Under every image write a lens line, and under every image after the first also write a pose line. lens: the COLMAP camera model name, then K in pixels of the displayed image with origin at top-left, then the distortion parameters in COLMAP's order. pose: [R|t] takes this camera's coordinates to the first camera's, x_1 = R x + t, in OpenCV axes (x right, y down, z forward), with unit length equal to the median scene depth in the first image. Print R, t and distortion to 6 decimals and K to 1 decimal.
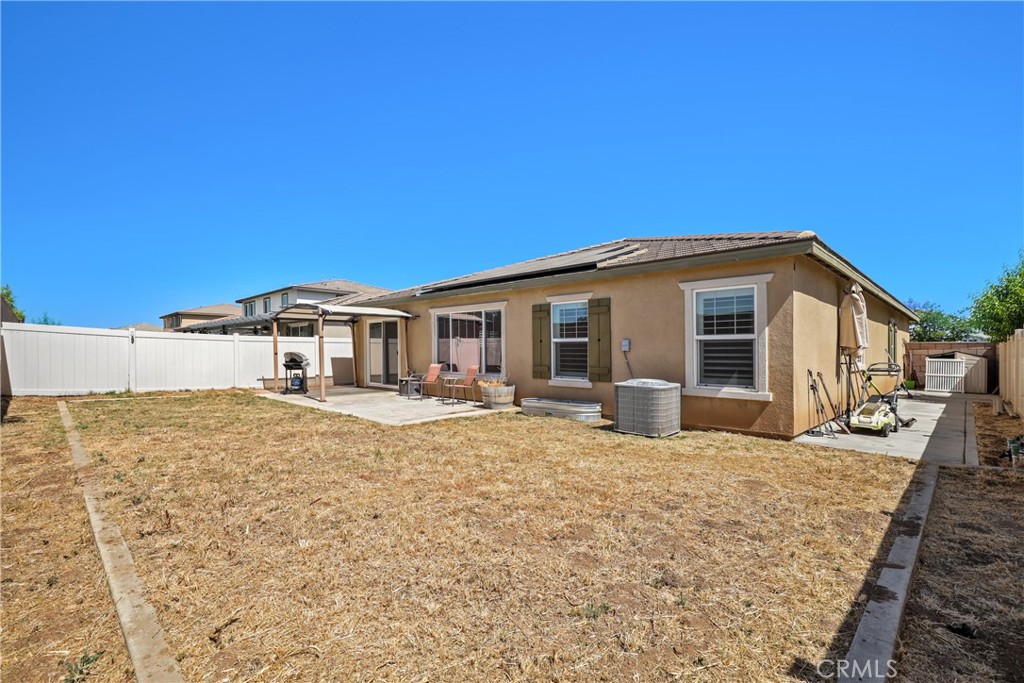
lens RADIAL K [[459.1, 0, 509.3], [0, 459.1, 349.3], [0, 0, 1]] dist [0.003603, -0.000095]
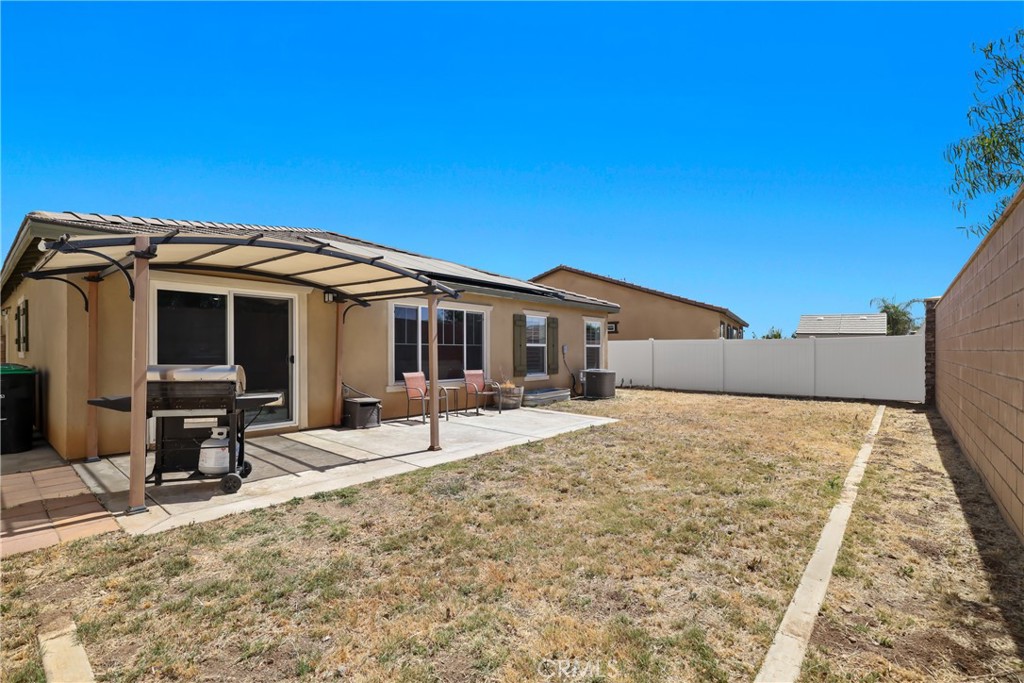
lens RADIAL K [[459.1, 0, 511.0], [0, 459.1, 347.1], [0, 0, 1]] dist [0.003603, -0.000095]
pose [[-0.079395, 0.002074, 0.996841, -1.143103], [-0.005183, 0.999983, -0.002493, -0.010537], [-0.996830, -0.005365, -0.079382, 1.134990]]
